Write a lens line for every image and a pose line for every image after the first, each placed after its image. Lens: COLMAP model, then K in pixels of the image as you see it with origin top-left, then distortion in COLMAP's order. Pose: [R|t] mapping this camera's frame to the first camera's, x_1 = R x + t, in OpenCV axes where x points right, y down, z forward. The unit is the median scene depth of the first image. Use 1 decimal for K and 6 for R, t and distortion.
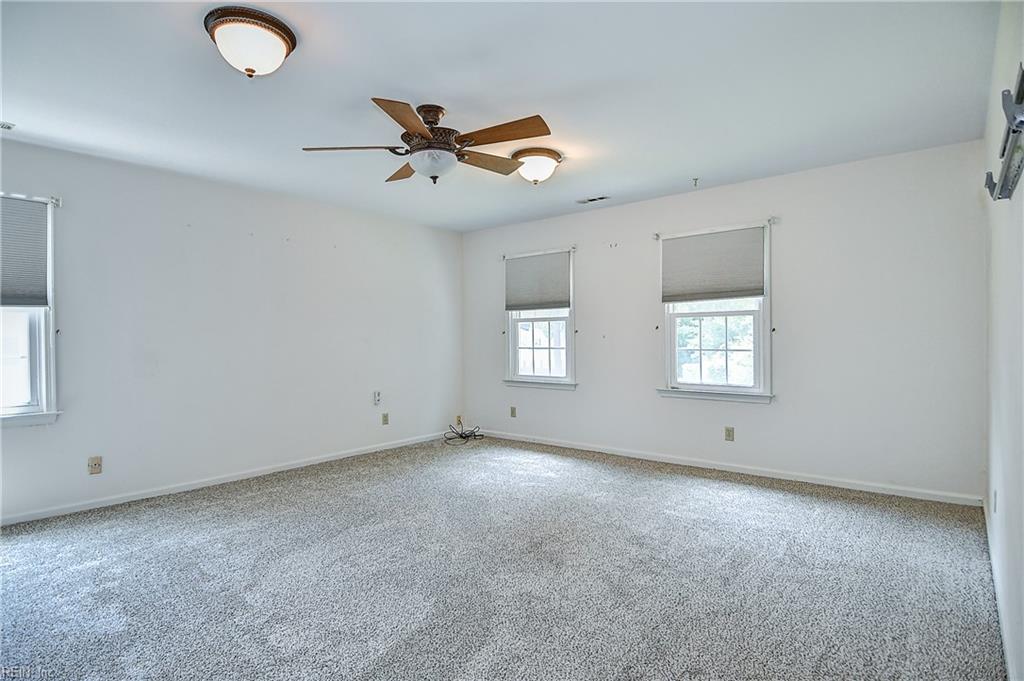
lens RADIAL K [[540.6, 0, 507.4], [0, 540.6, 339.5], [0, 0, 1]] dist [0.030879, -0.001423]
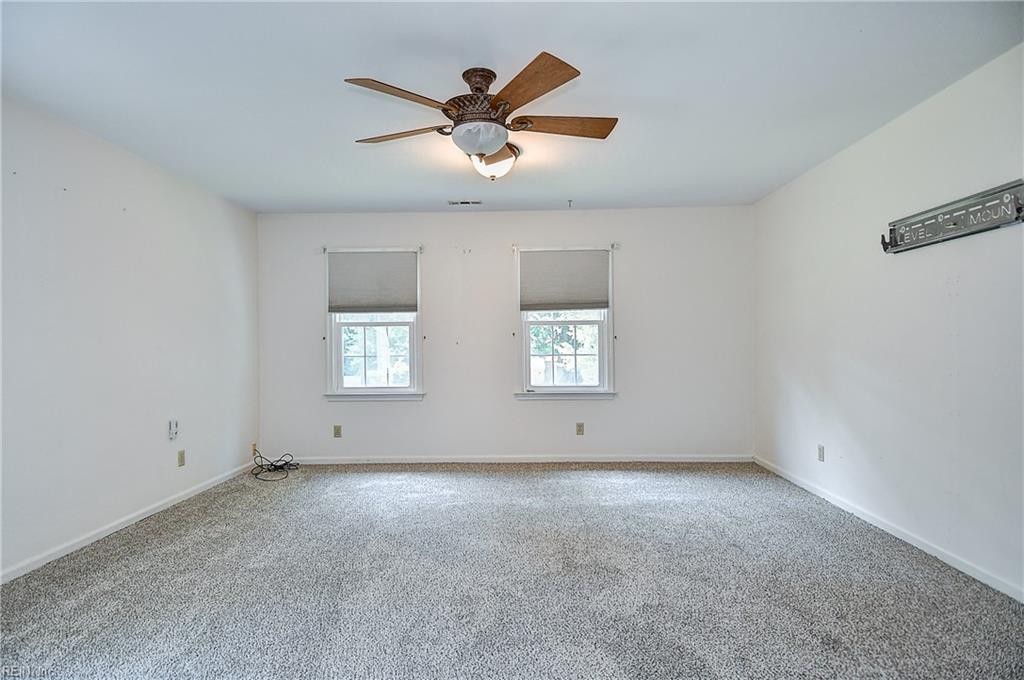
lens RADIAL K [[540.6, 0, 507.4], [0, 540.6, 339.0], [0, 0, 1]] dist [0.030879, -0.001423]
pose [[0.785484, 0.006527, 0.618847, -0.390709], [0.004324, 0.999862, -0.016034, 0.003614], [-0.618866, 0.015270, 0.785348, 0.195385]]
